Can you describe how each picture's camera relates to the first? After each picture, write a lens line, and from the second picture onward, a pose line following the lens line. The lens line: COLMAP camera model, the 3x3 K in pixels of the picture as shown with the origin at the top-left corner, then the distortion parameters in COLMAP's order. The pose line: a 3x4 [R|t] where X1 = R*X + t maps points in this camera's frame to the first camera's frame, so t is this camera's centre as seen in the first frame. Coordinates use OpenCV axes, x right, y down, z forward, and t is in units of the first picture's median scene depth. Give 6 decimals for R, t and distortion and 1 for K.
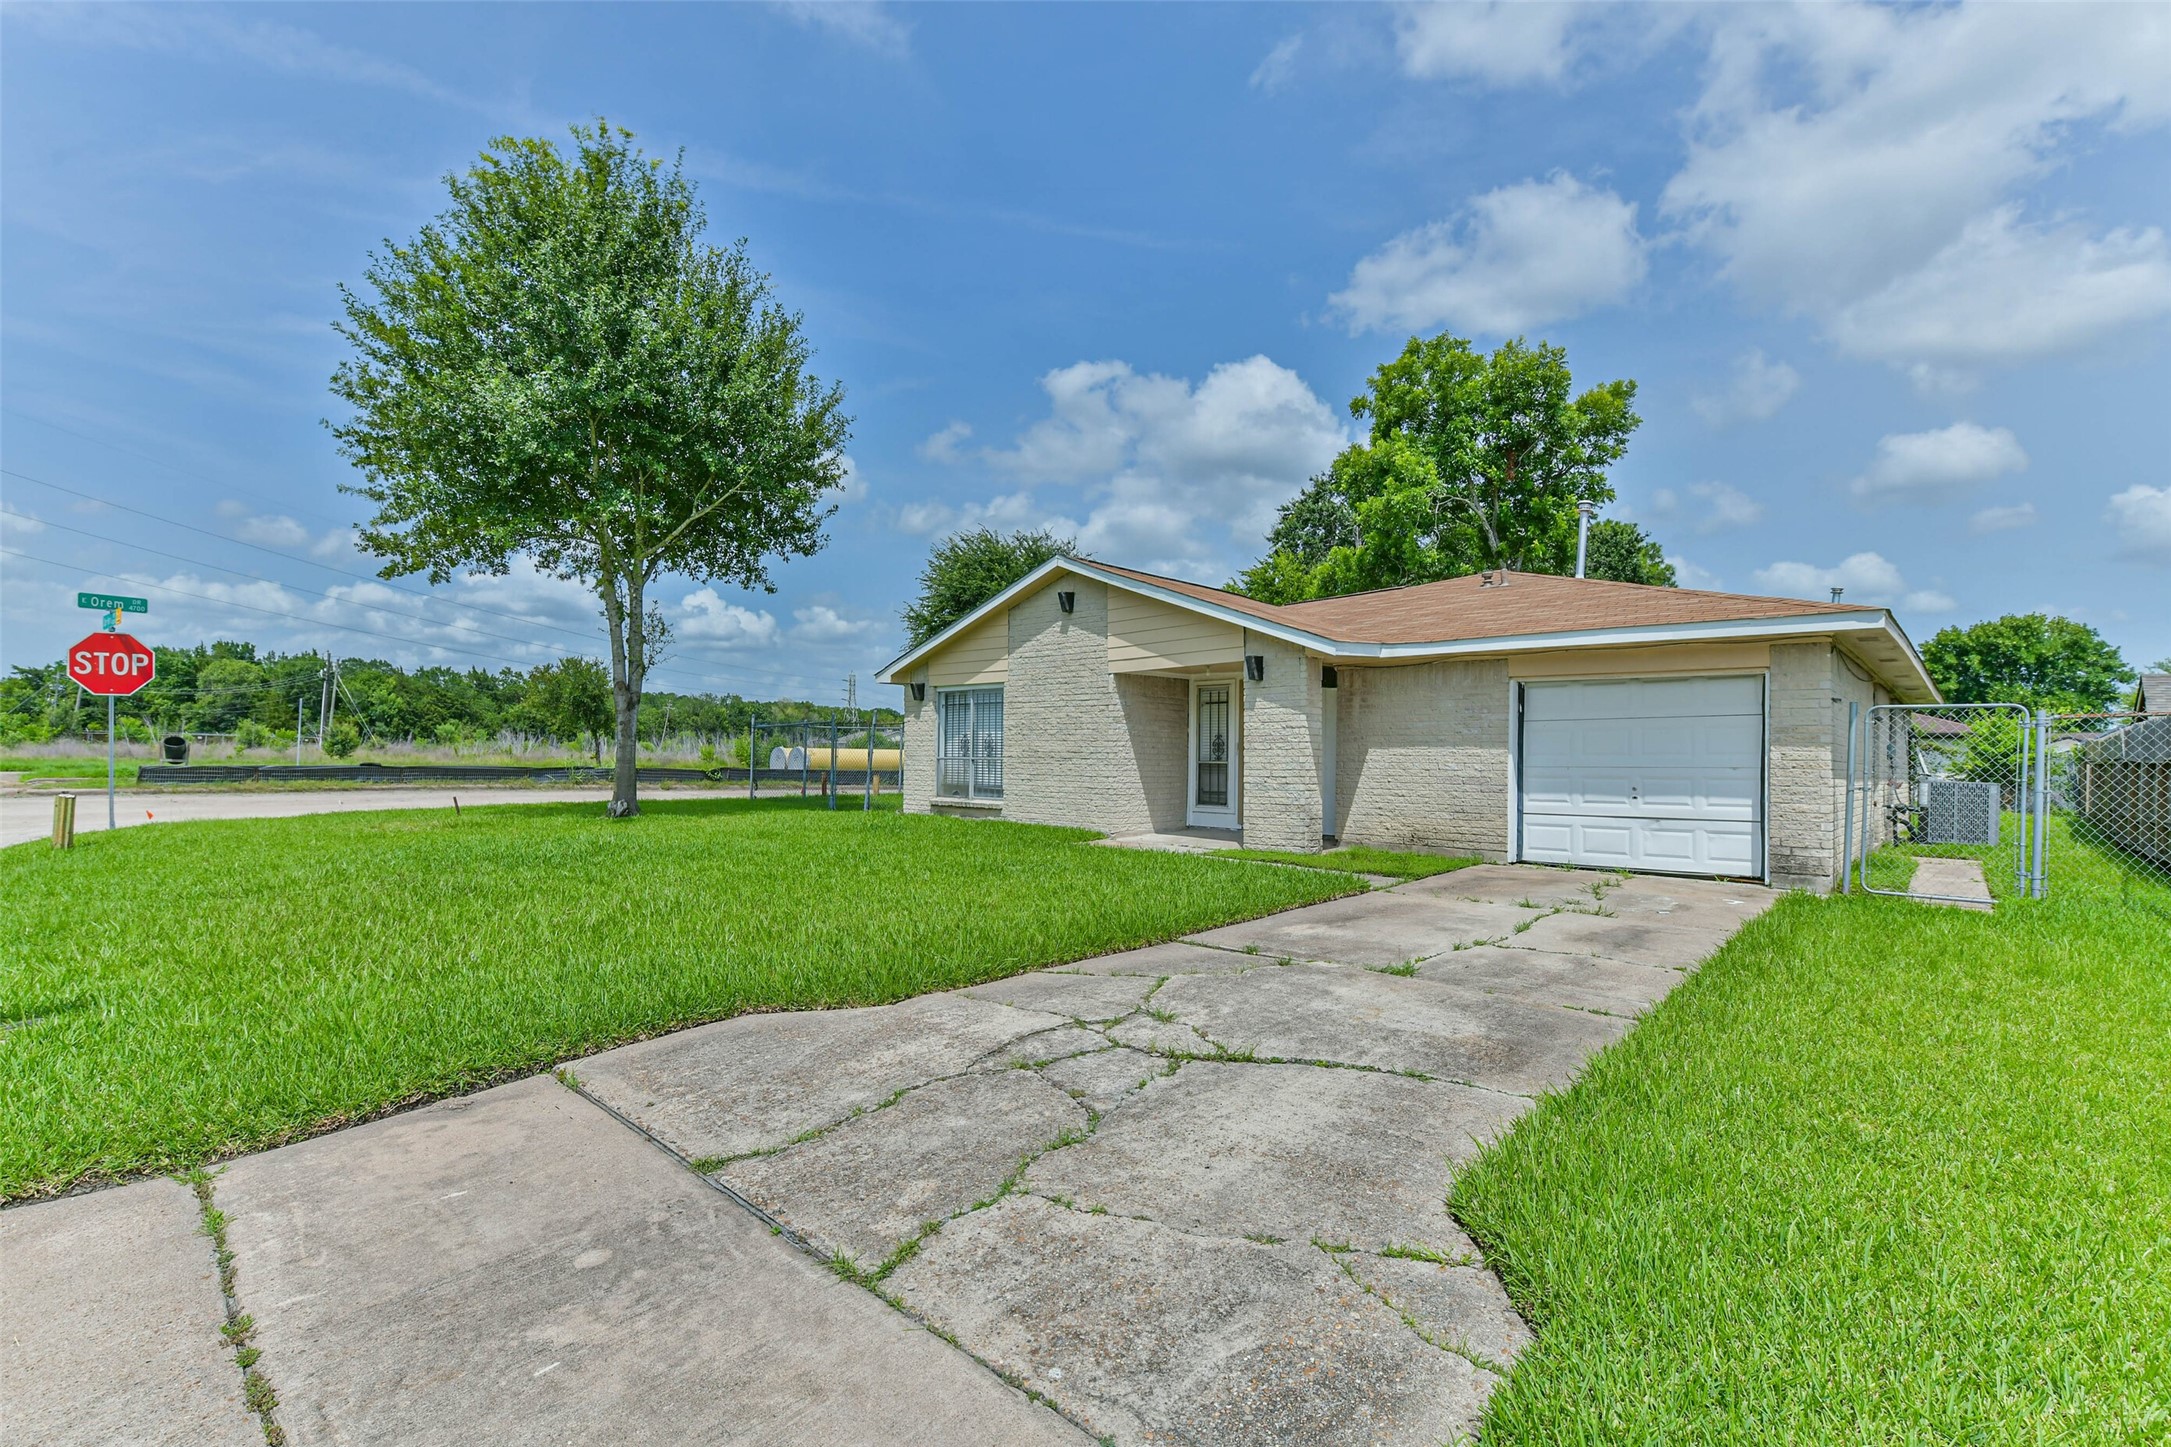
lens RADIAL K [[900.1, 0, 1093.1], [0, 900.1, 735.5], [0, 0, 1]] dist [-0.001315, -0.000031]
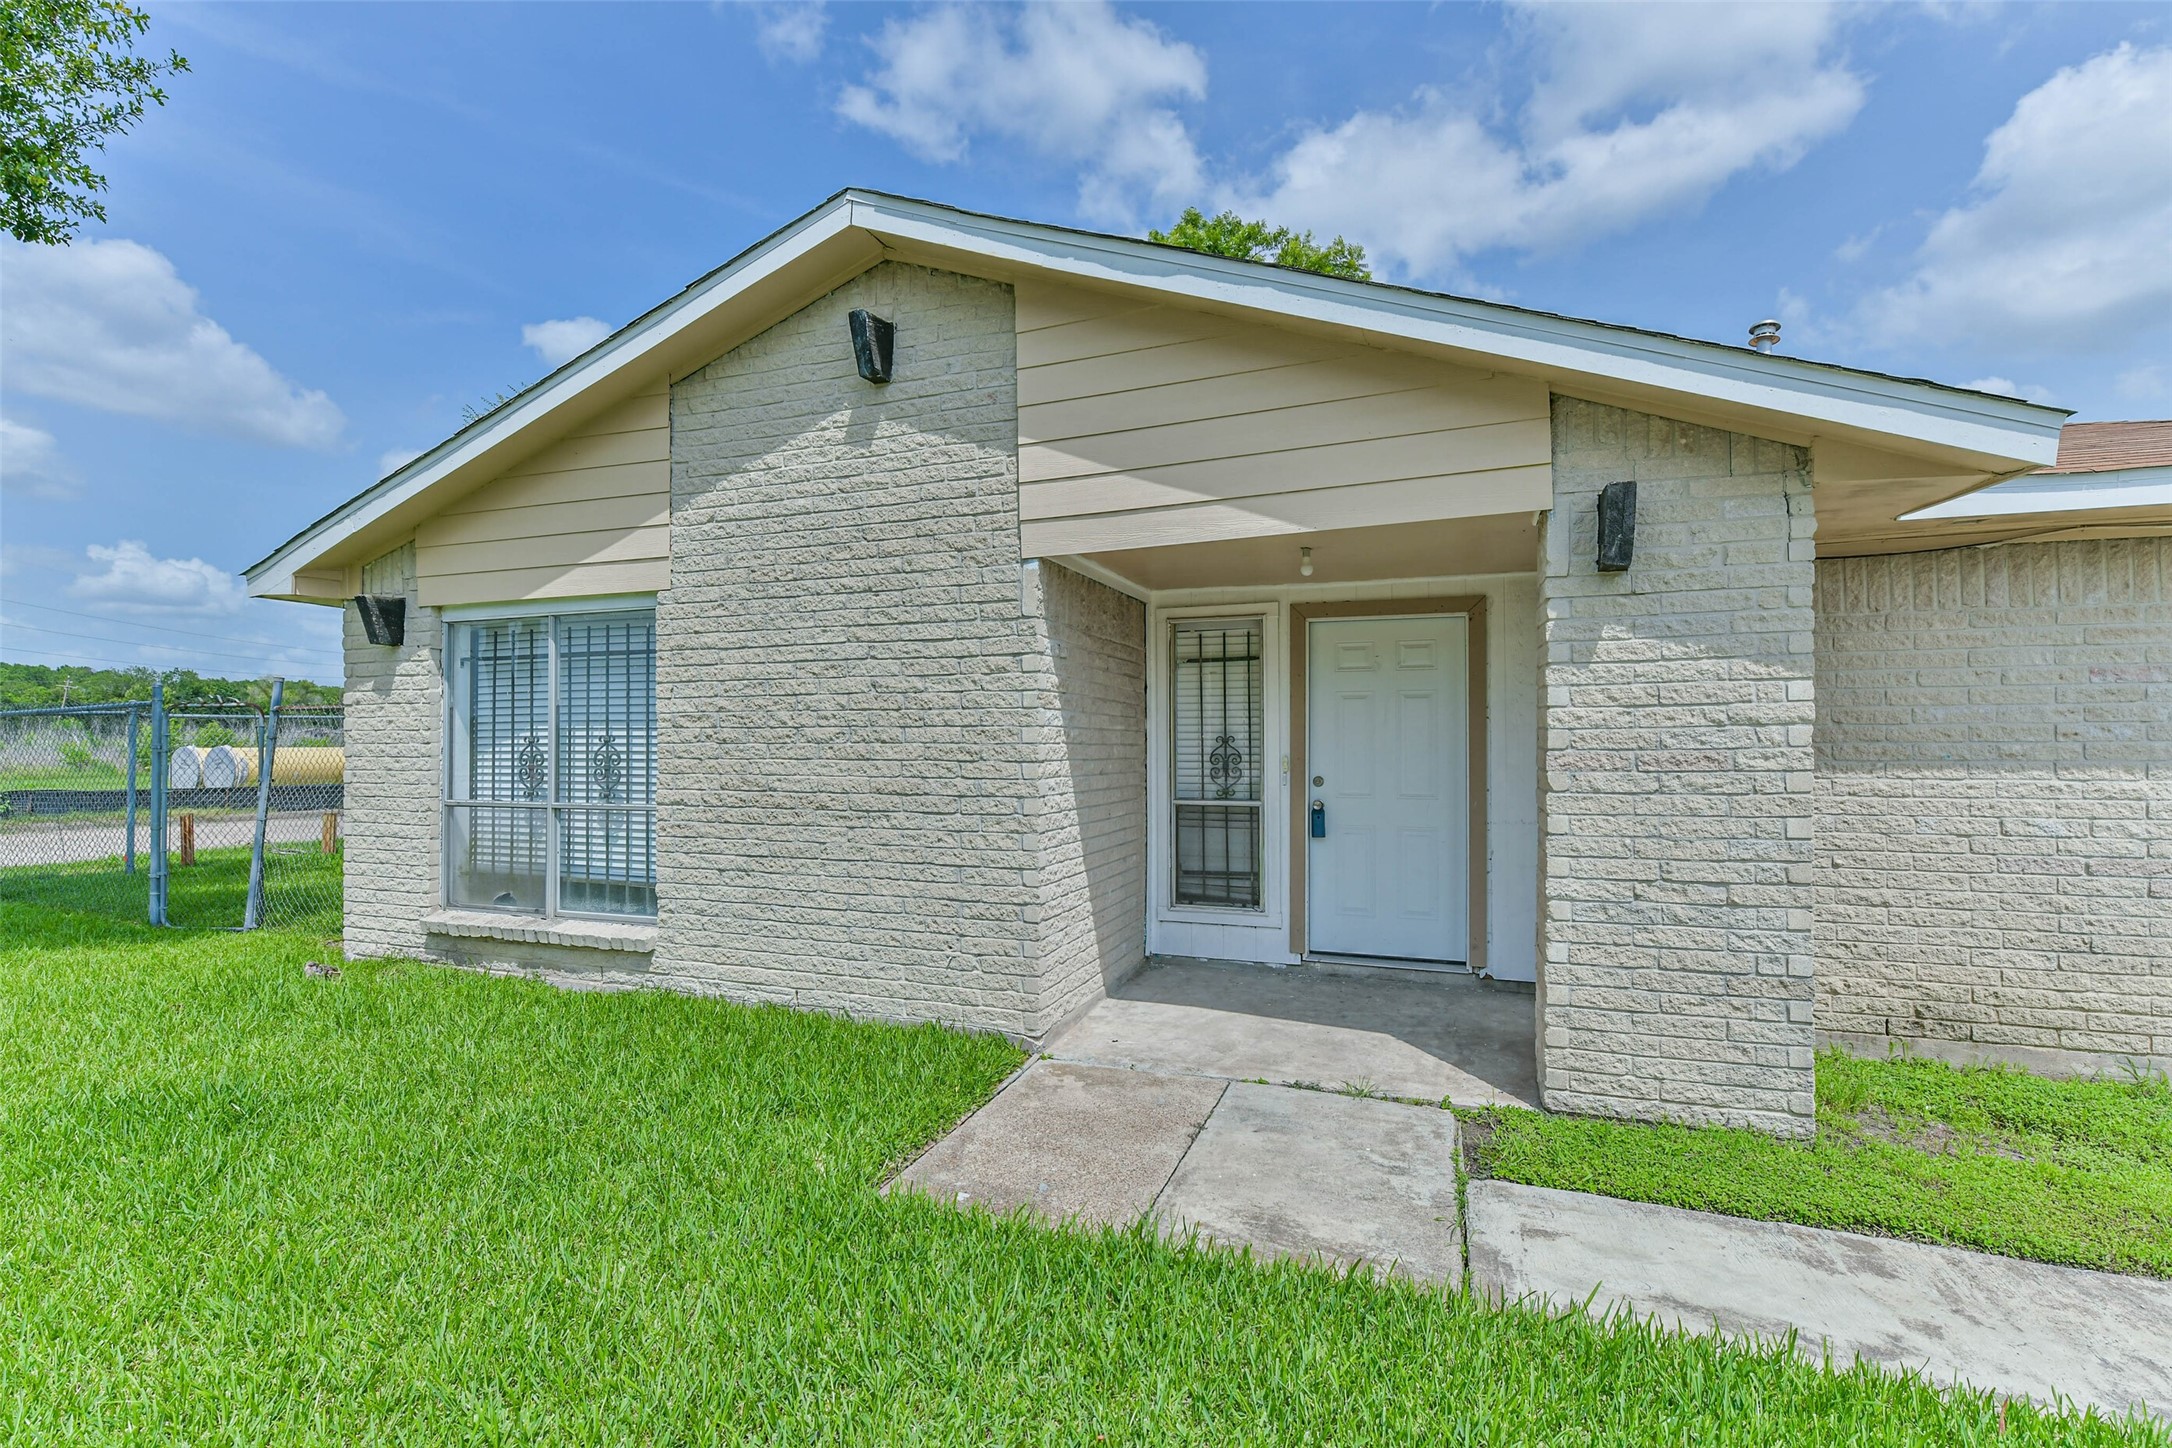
lens RADIAL K [[900.5, 0, 1066.4], [0, 900.5, 725.0], [0, 0, 1]] dist [-0.001315, -0.000031]
pose [[0.926109, -0.006258, 0.377205, -0.086639], [0.004465, 0.999974, 0.005628, -0.008389], [-0.377230, -0.003528, 0.926113, 0.632530]]
